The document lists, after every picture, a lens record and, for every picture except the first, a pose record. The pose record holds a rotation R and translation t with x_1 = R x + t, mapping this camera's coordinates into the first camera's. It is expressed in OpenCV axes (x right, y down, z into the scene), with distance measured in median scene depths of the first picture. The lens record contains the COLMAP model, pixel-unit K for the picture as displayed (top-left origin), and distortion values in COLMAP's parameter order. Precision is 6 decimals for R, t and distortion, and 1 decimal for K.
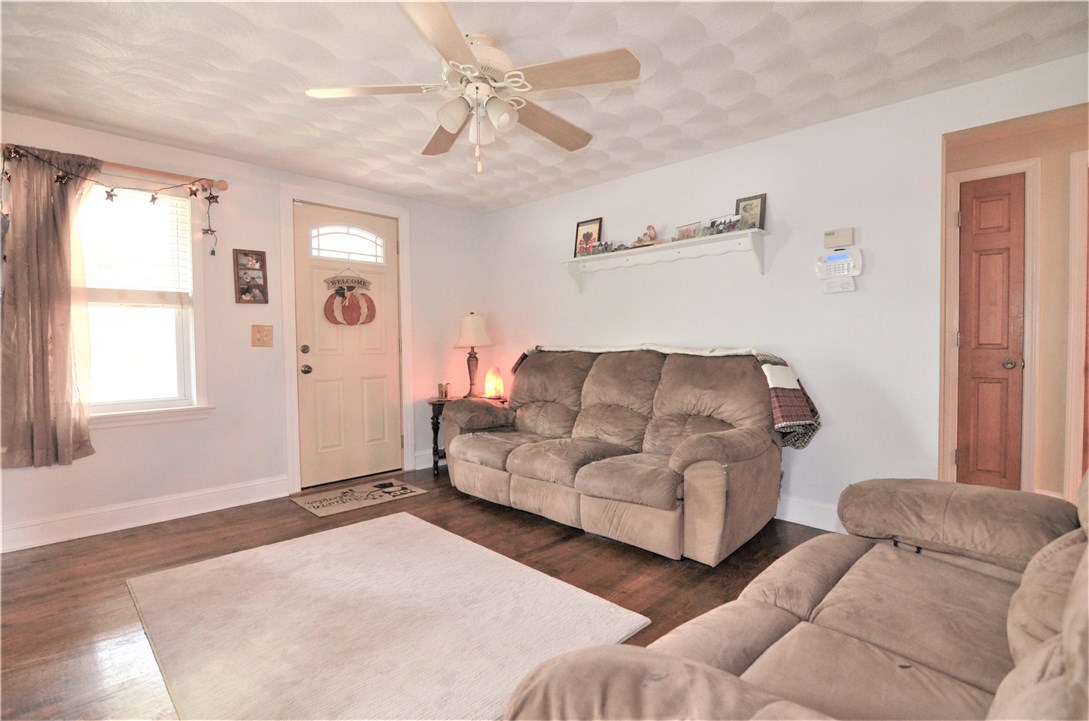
lens RADIAL K [[525.5, 0, 544.5], [0, 525.5, 360.5], [0, 0, 1]] dist [-0.000289, -0.014395]
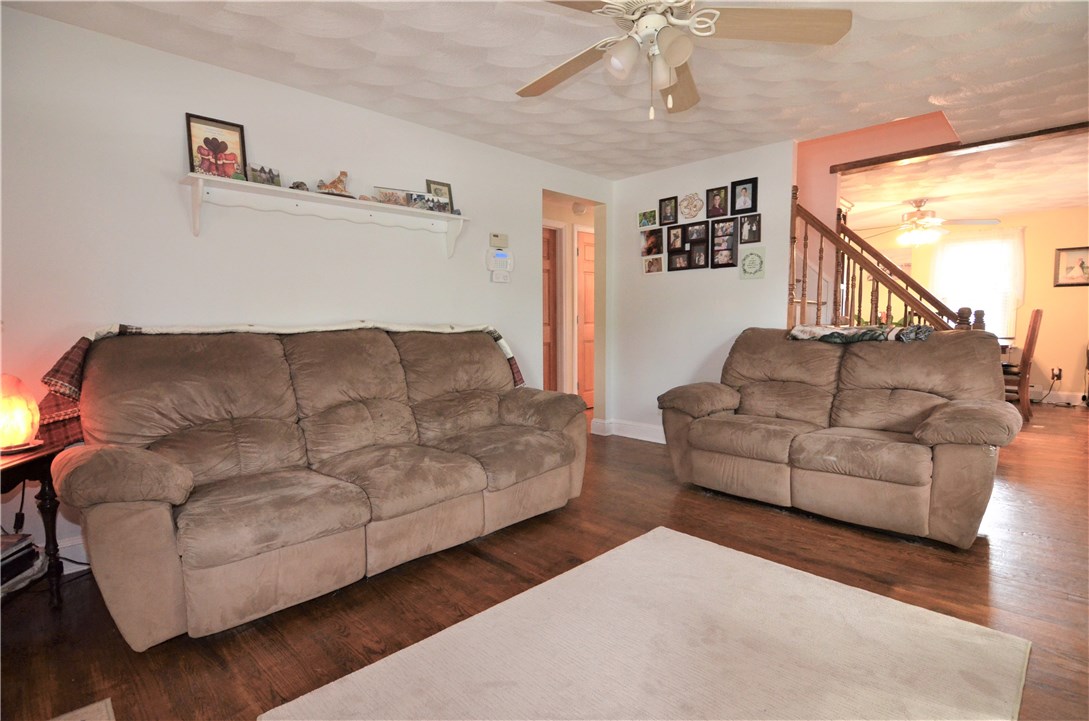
lens RADIAL K [[525.5, 0, 544.5], [0, 525.5, 360.5], [0, 0, 1]] dist [-0.000289, -0.014395]
pose [[0.018750, -0.065873, 0.997652, -0.681767], [0.036153, 0.997219, 0.065165, -0.014207], [-0.999170, 0.034846, 0.021080, 0.776692]]
